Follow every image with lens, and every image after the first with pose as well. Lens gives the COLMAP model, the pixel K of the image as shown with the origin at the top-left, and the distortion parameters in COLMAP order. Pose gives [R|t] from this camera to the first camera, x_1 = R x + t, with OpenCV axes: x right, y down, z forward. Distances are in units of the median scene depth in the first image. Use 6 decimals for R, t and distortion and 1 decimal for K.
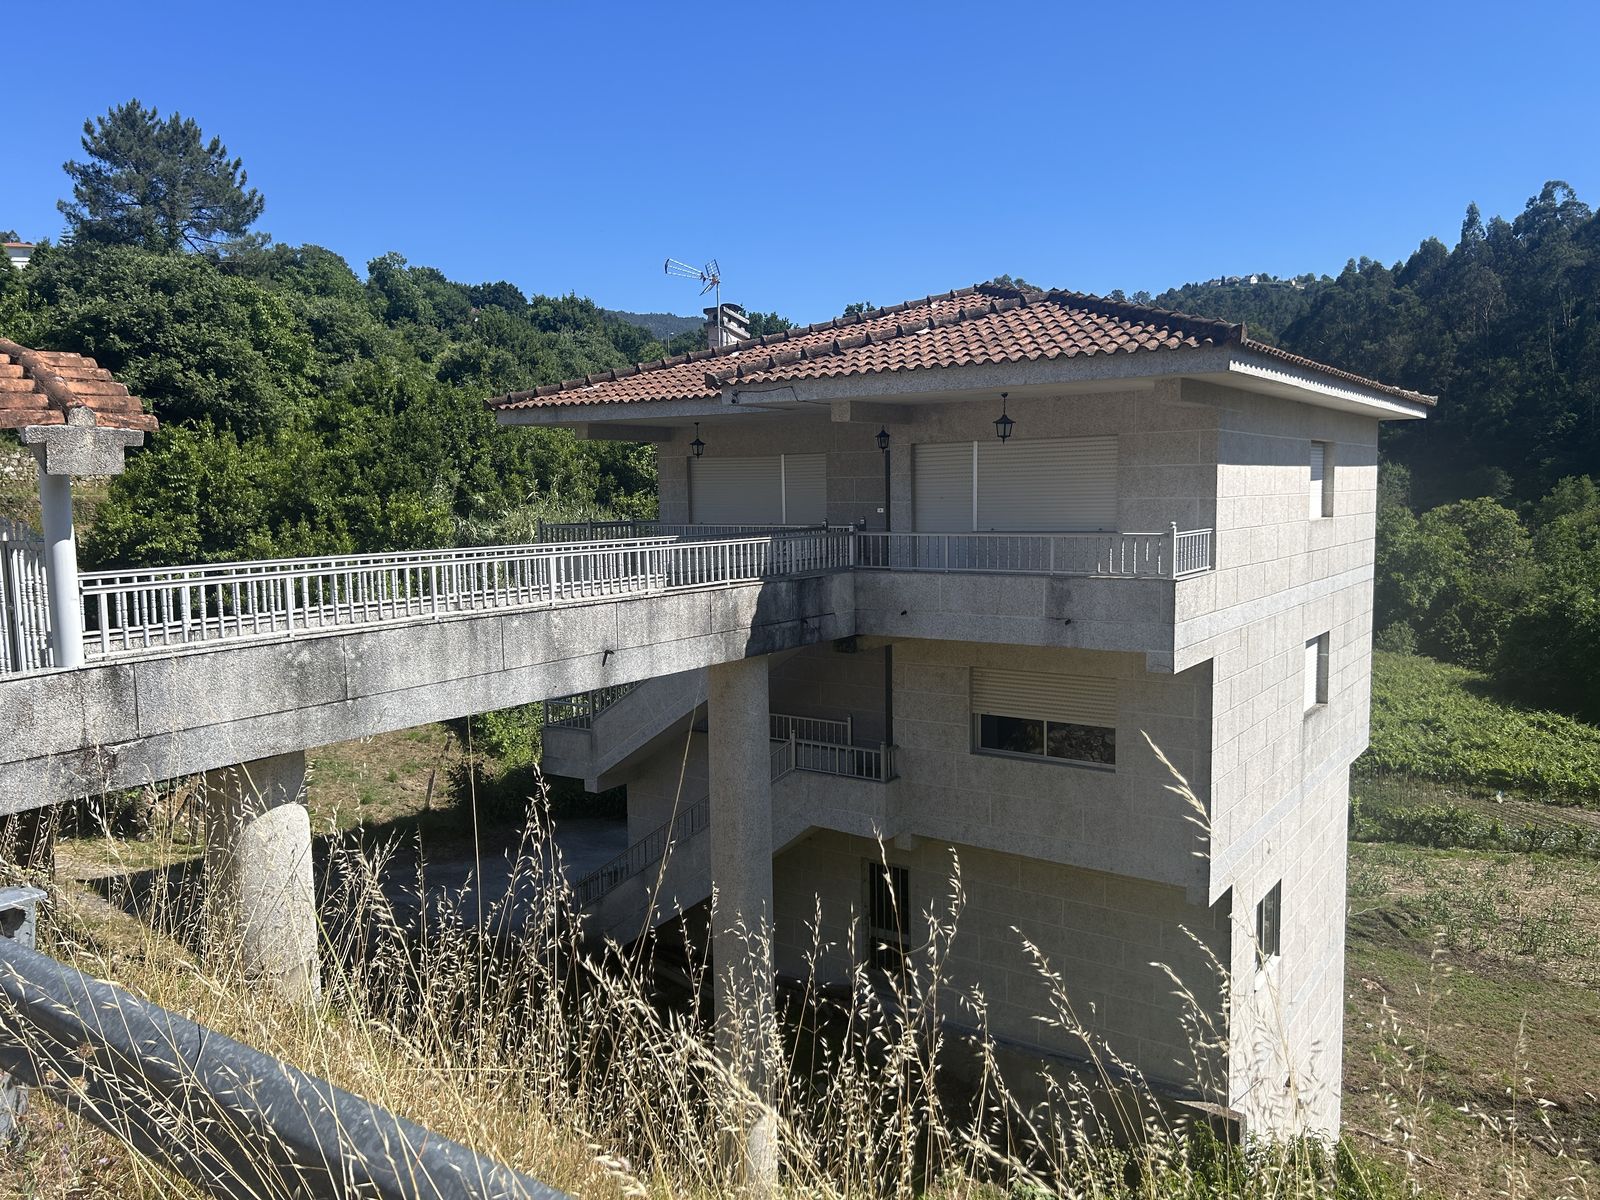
lens RADIAL K [[1206.3, 0, 823.9], [0, 1206.3, 608.8], [0, 0, 1]] dist [0.081983, -0.099741]
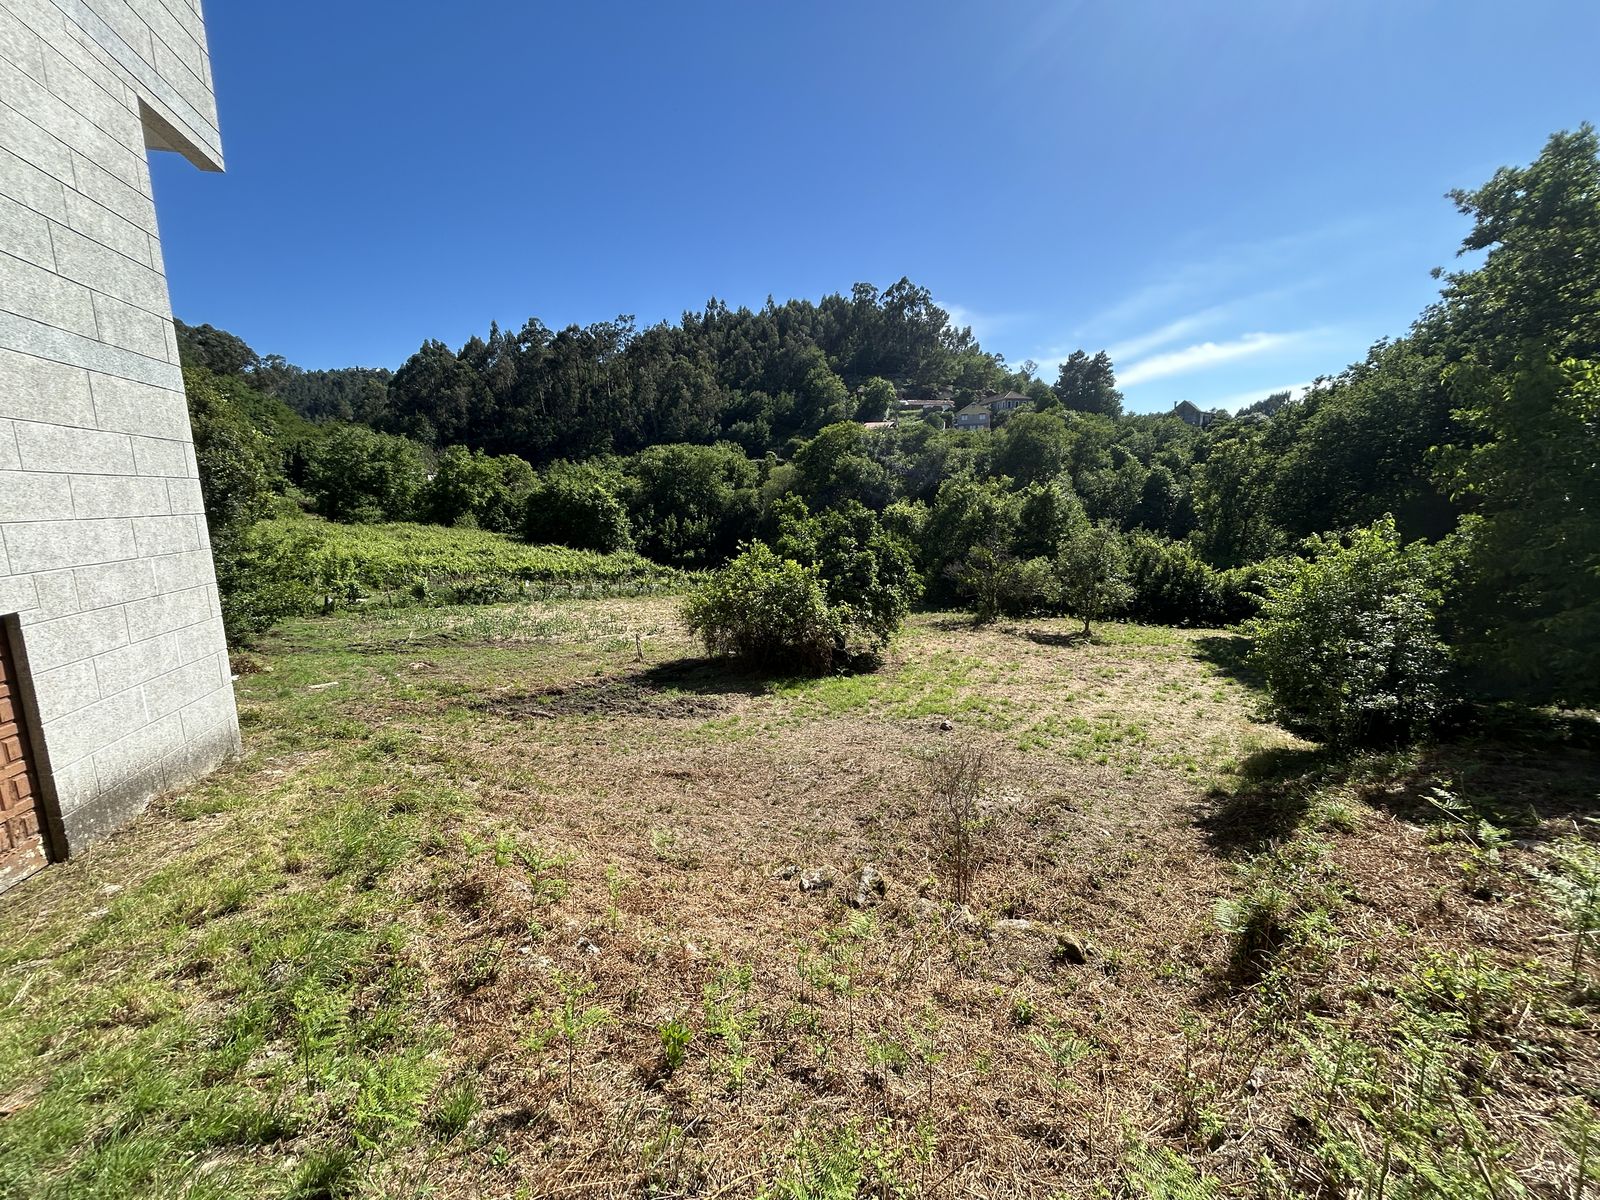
lens RADIAL K [[639.6, 0, 800.0], [0, 639.6, 600.0], [0, 0, 1]] dist [-0.008415, -0.000023]
pose [[0.628231, -0.117237, 0.769143, 0.083369], [0.082771, 0.993043, 0.083758, 0.089484], [-0.773611, 0.011043, 0.633564, 0.122965]]
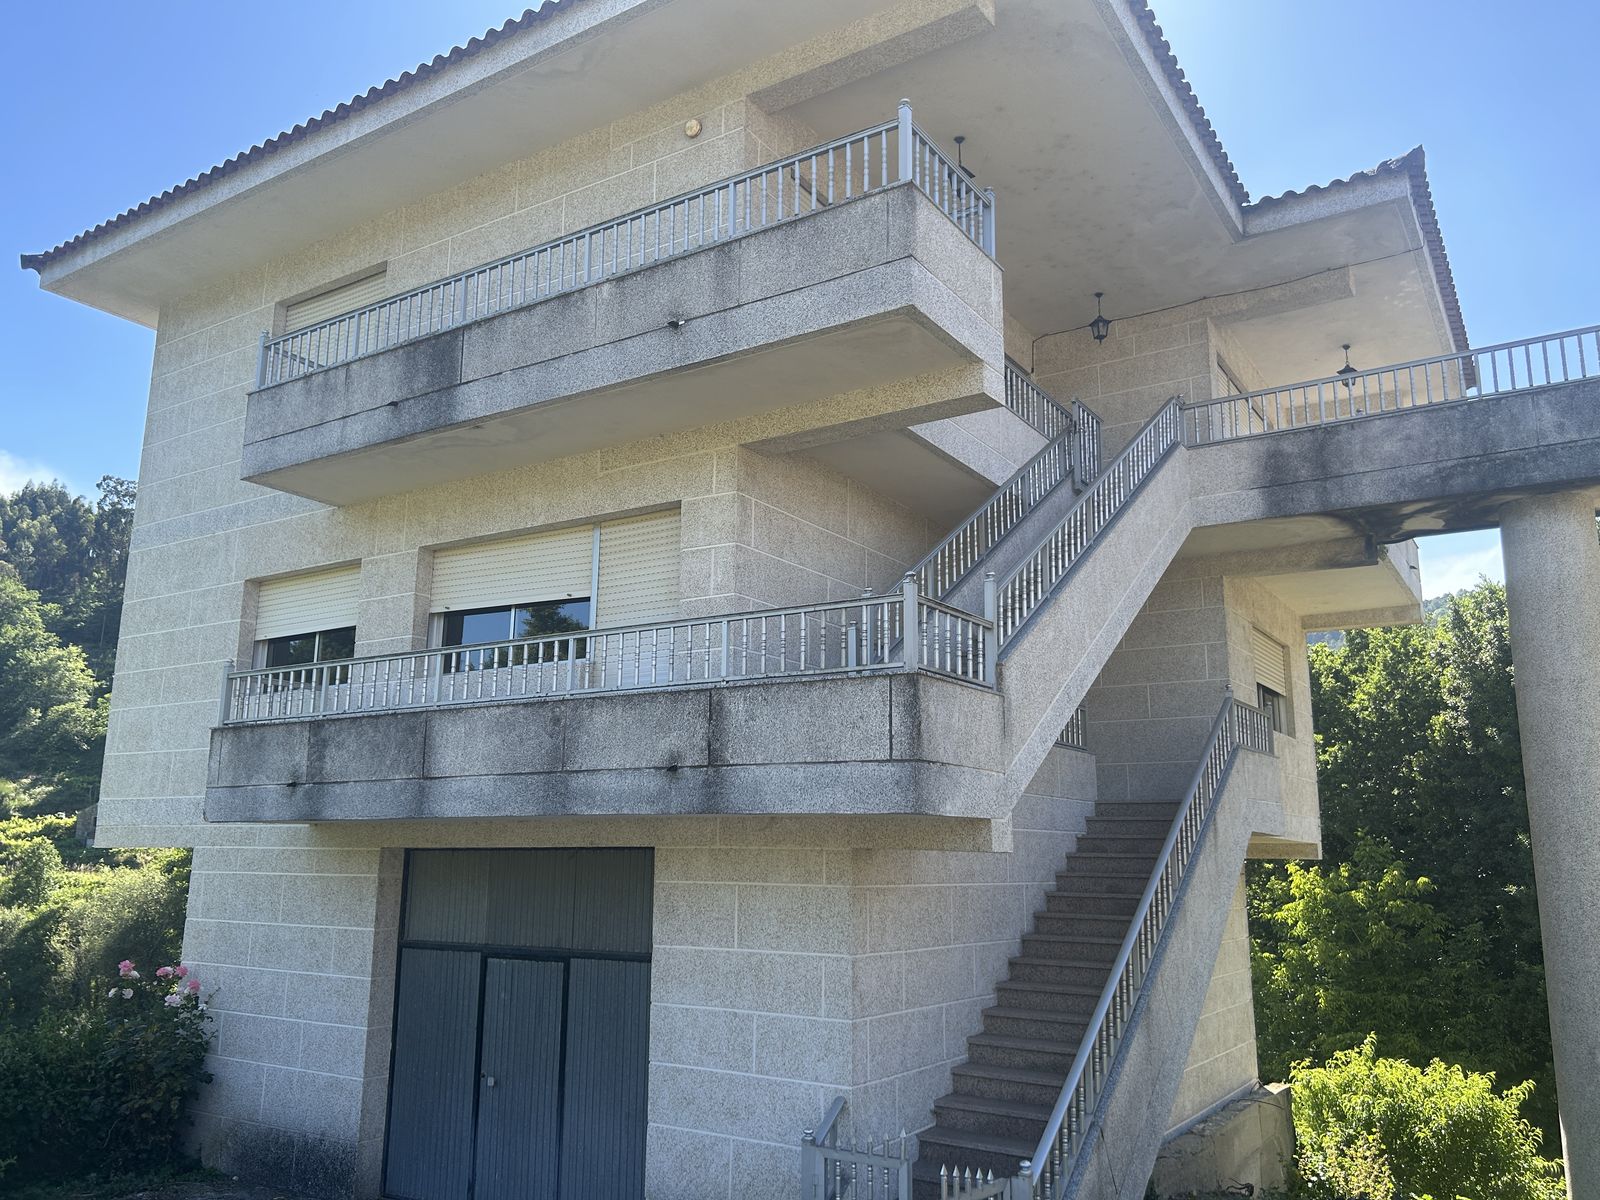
lens RADIAL K [[1212.0, 0, 791.0], [0, 1212.0, 624.7], [0, 0, 1]] dist [0.083867, -0.103377]
pose [[-0.025079, 0.204659, 0.978512, -0.124840], [0.090607, 0.975256, -0.201656, 0.033514], [-0.995571, 0.083603, -0.043002, 0.235749]]
